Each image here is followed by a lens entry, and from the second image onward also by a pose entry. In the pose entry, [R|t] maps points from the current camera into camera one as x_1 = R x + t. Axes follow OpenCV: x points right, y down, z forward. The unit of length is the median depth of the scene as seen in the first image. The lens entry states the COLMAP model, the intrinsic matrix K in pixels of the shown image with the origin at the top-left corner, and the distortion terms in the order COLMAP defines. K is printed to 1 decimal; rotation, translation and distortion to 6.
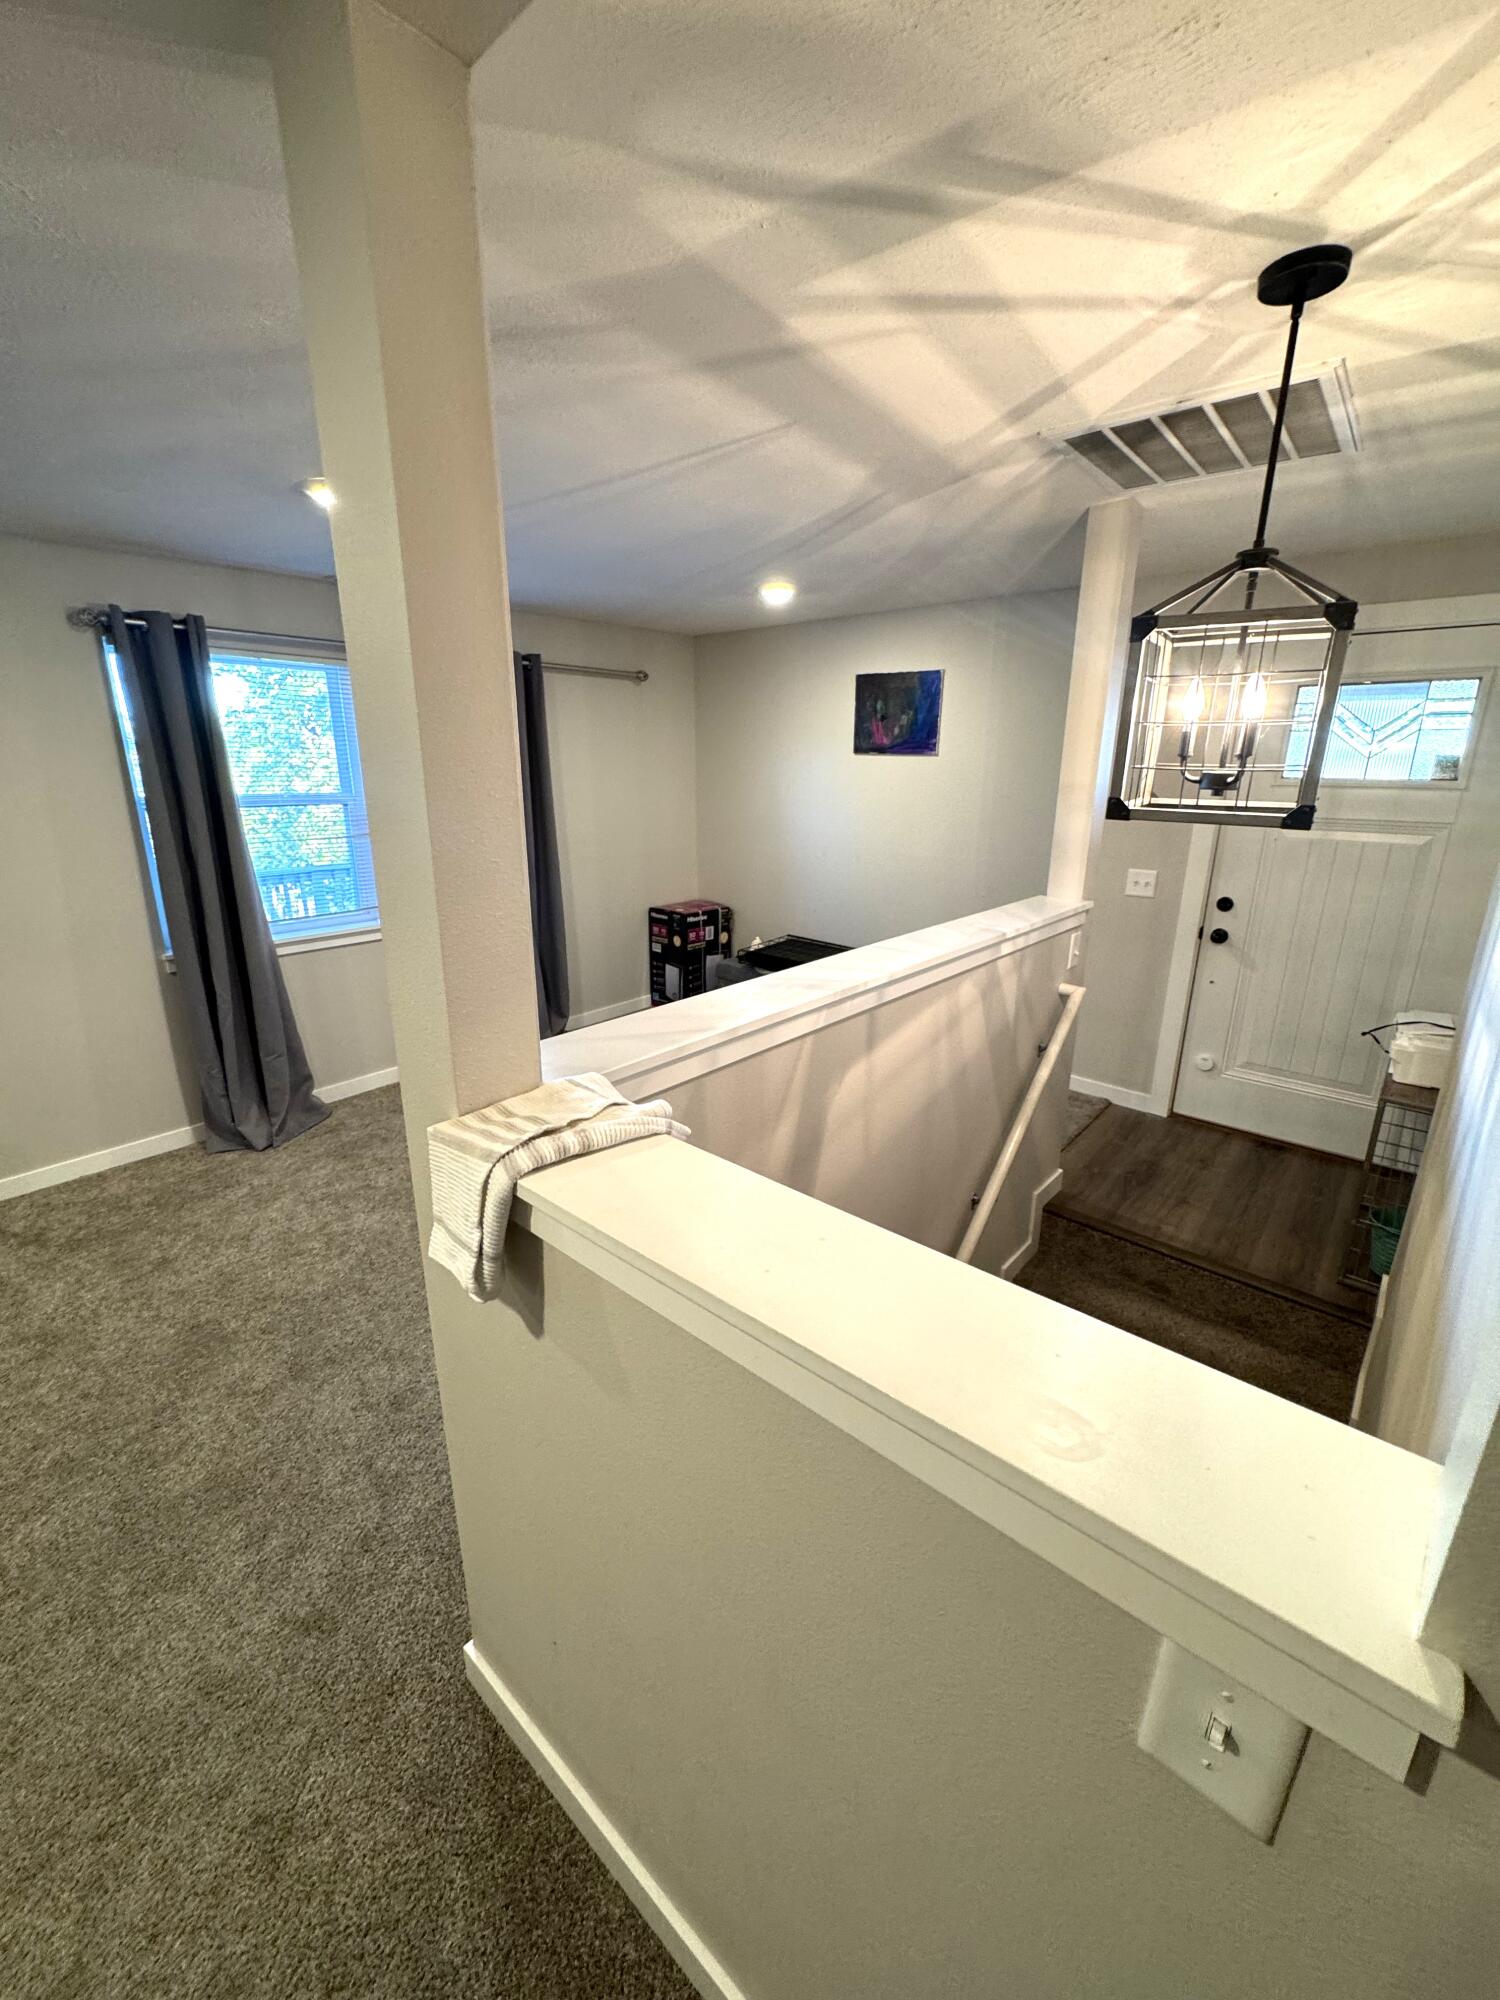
lens RADIAL K [[811.6, 0, 747.4], [0, 811.6, 999.5], [0, 0, 1]] dist [-0.002858, 0.000464]
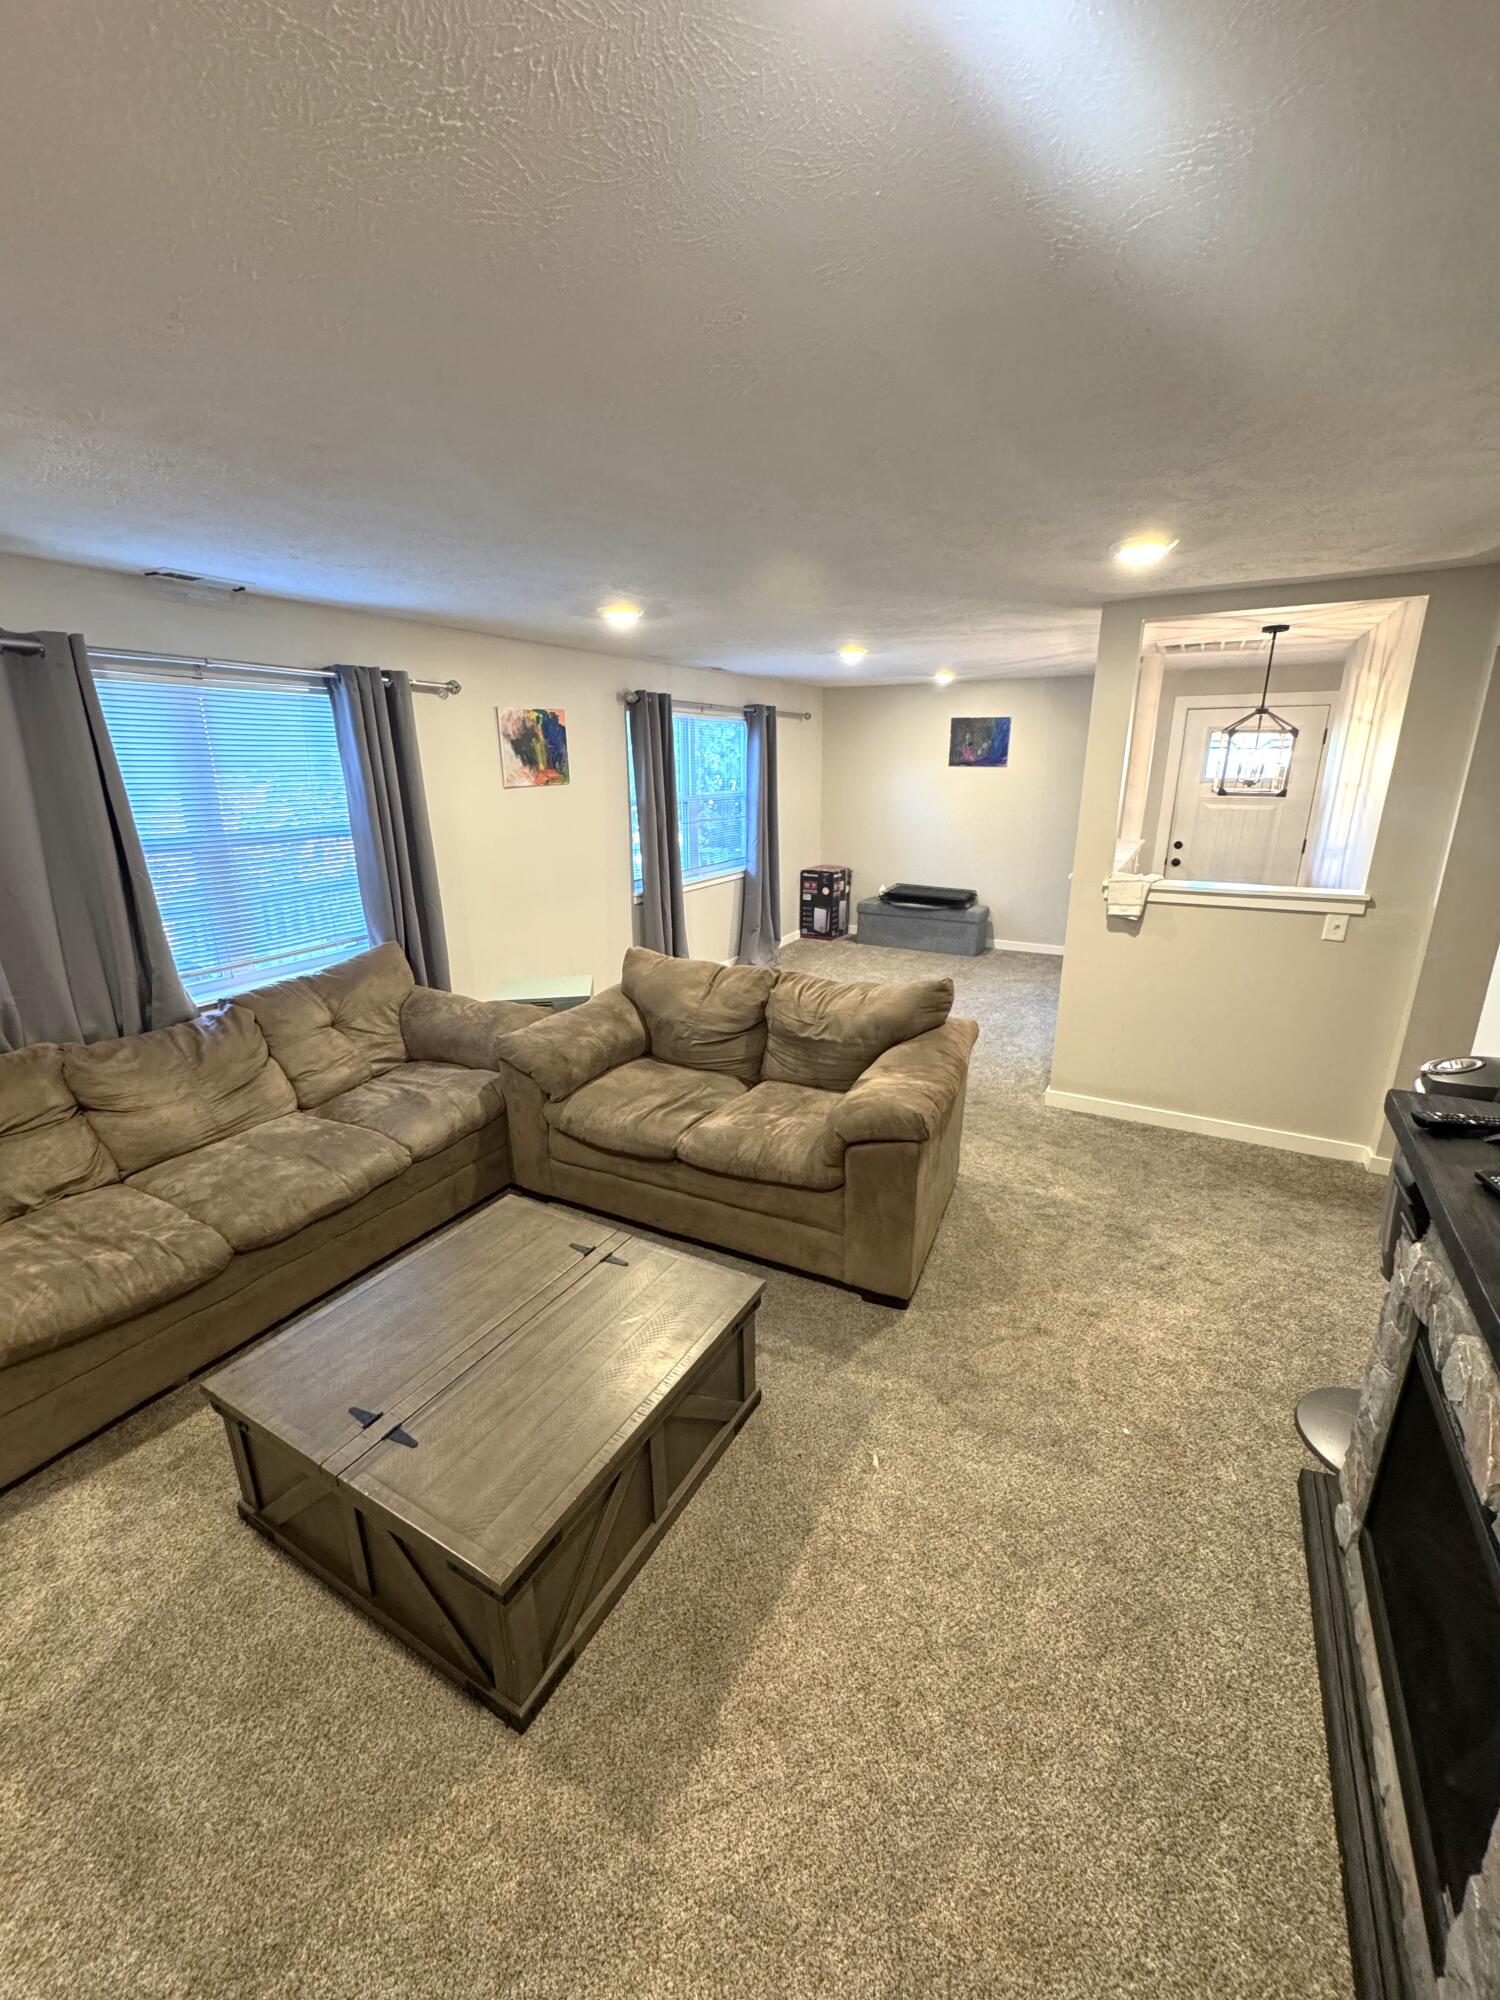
lens RADIAL K [[811.6, 0, 752.9], [0, 811.6, 1004.1], [0, 0, 1]] dist [-0.002858, 0.000464]
pose [[0.977056, -0.070466, 0.200985, -0.630263], [0.069642, 0.997509, 0.011175, 0.130489], [-0.201272, 0.003078, 0.979530, -0.523737]]
